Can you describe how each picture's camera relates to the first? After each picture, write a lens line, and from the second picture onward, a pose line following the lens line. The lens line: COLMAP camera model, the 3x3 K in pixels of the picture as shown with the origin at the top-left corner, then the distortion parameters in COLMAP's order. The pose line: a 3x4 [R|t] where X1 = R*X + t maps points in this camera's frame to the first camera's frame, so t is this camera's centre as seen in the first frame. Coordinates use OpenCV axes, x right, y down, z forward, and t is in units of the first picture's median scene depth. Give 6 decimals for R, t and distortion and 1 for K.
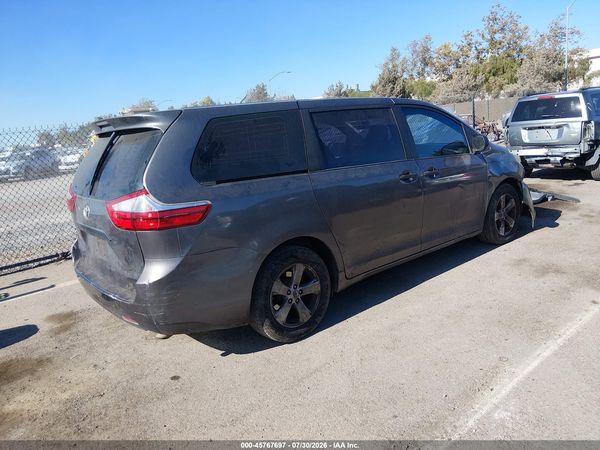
lens RADIAL K [[453.7, 0, 299.1], [0, 453.7, 225.9], [0, 0, 1]] dist [0.058518, -0.093262]
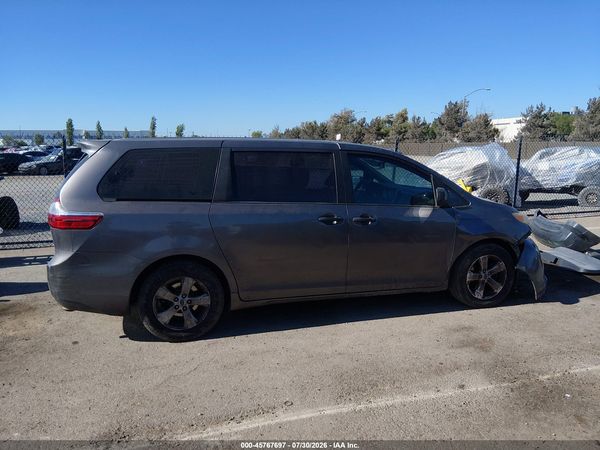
lens RADIAL K [[453.7, 0, 302.7], [0, 453.7, 219.8], [0, 0, 1]] dist [0.058518, -0.093262]
pose [[0.916389, 0.162306, -0.365908, 0.671562], [-0.175137, 0.984542, -0.001904, -0.112014], [0.359943, 0.065828, 0.930649, -0.001973]]
